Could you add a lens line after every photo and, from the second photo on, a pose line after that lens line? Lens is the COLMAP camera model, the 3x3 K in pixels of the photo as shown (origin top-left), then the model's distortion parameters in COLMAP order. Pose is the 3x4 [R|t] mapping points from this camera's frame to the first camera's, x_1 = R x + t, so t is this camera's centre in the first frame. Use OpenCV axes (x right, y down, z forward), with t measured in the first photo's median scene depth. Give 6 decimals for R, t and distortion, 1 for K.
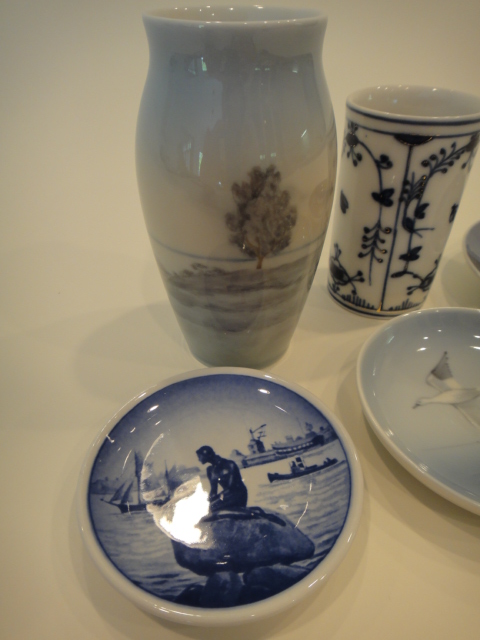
lens RADIAL K [[468.8, 0, 256.6], [0, 468.8, 315.6], [0, 0, 1]] dist [0.041307, -0.008915]
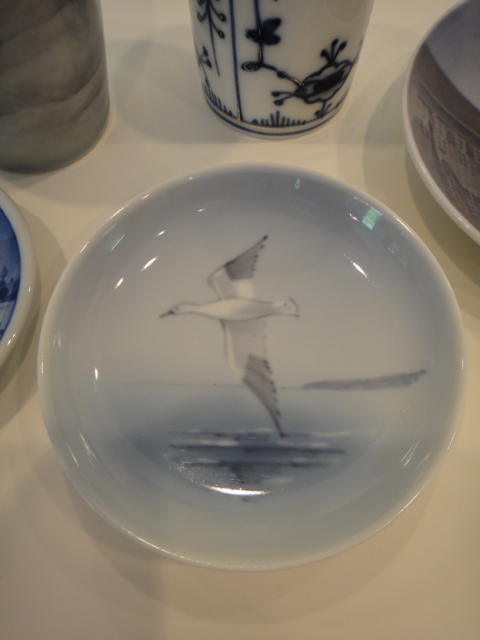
lens RADIAL K [[469.9, 0, 244.7], [0, 469.9, 326.0], [0, 0, 1]] dist [0.011554, 0.006814]
pose [[0.948421, 0.279347, -0.149877, 0.567416], [-0.169593, 0.846527, 0.504609, -0.129866], [0.267836, -0.453164, 0.850239, 0.383570]]
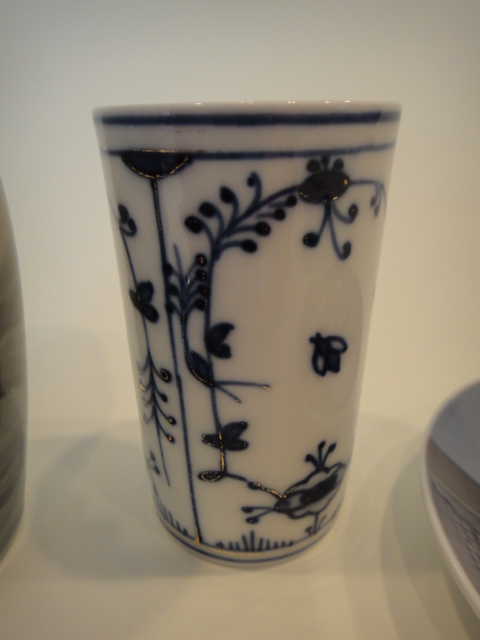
lens RADIAL K [[468.8, 0, 245.4], [0, 468.8, 323.7], [0, 0, 1]] dist [0.041307, -0.008915]
pose [[0.960599, 0.094540, -0.261364, 0.514022], [-0.149128, 0.968865, -0.197638, -0.169861], [0.234541, 0.228827, 0.944790, 0.660535]]
